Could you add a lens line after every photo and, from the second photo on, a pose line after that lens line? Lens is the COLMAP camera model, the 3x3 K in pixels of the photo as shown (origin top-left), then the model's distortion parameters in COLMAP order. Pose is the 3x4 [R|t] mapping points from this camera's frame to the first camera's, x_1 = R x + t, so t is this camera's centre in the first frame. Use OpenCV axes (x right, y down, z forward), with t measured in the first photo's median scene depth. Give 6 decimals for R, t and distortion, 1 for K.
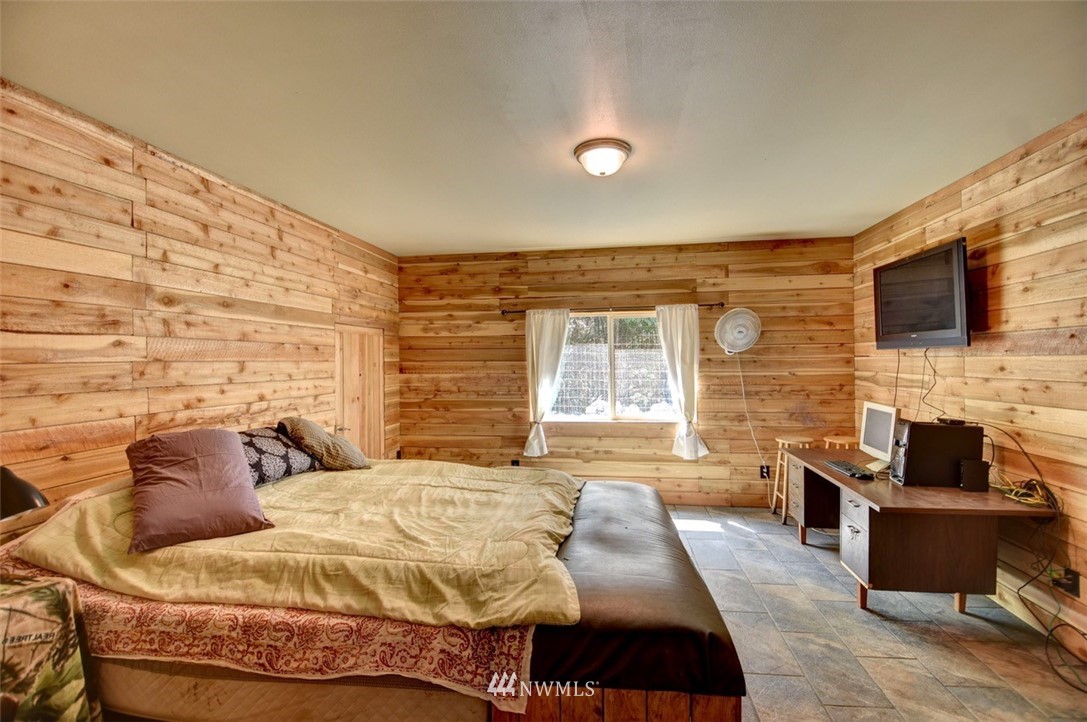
lens RADIAL K [[480.6, 0, 541.8], [0, 480.6, 360.4], [0, 0, 1]] dist [-0.012101, -0.008959]
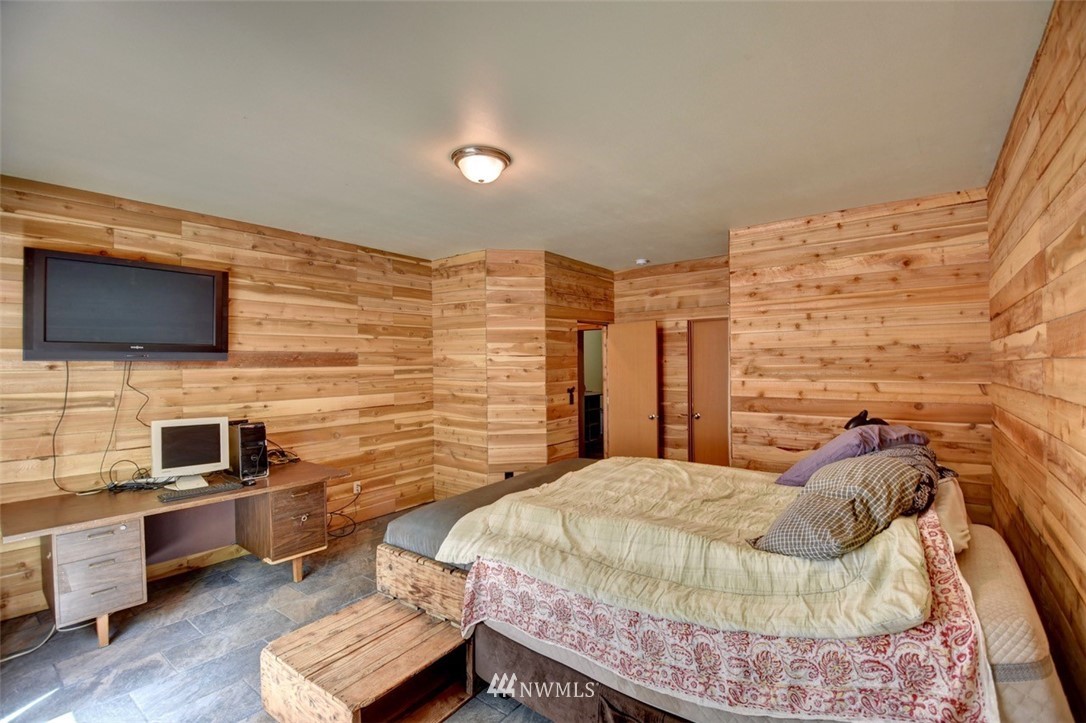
lens RADIAL K [[480.2, 0, 547.8], [0, 480.2, 364.3], [0, 0, 1]] dist [-0.012101, -0.008959]
pose [[-0.872462, 0.019147, 0.488307, -0.426632], [0.018235, 0.999812, -0.006625, 0.002345], [-0.488342, 0.003124, -0.872647, 1.638382]]
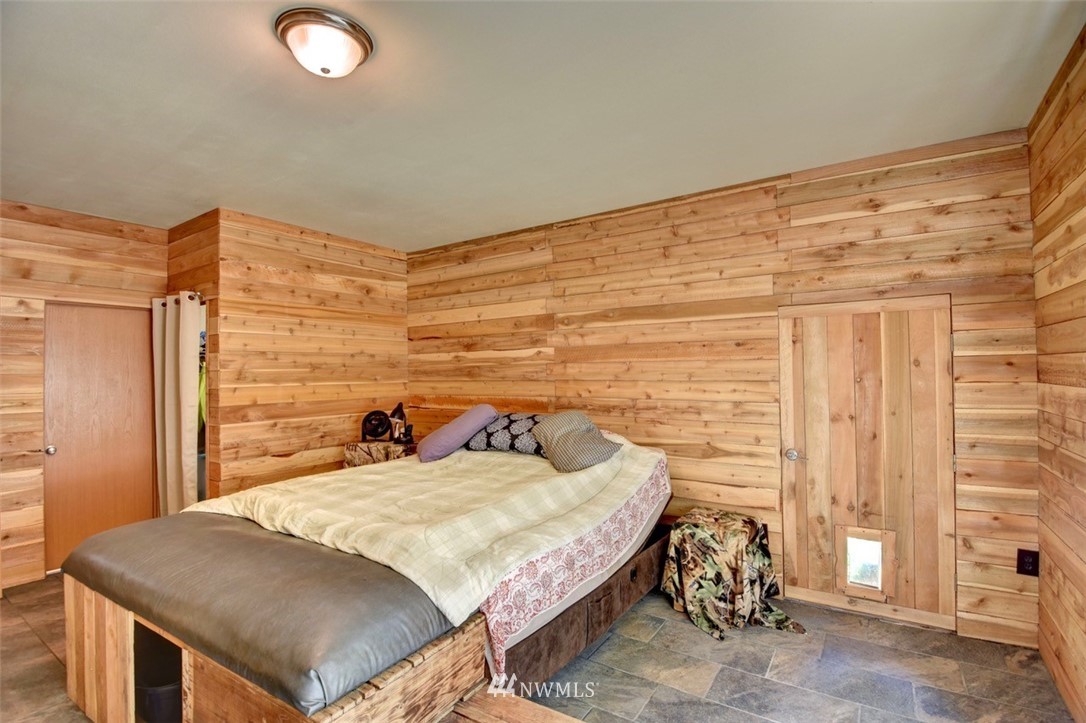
lens RADIAL K [[515.0, 0, 549.3], [0, 515.0, 364.6], [0, 0, 1]] dist [-0.005022, -0.000624]
pose [[-0.418050, 0.002014, -0.908422, 0.597868], [0.015051, 0.999876, -0.004710, 0.012262], [0.908299, -0.015642, -0.418028, 1.405128]]
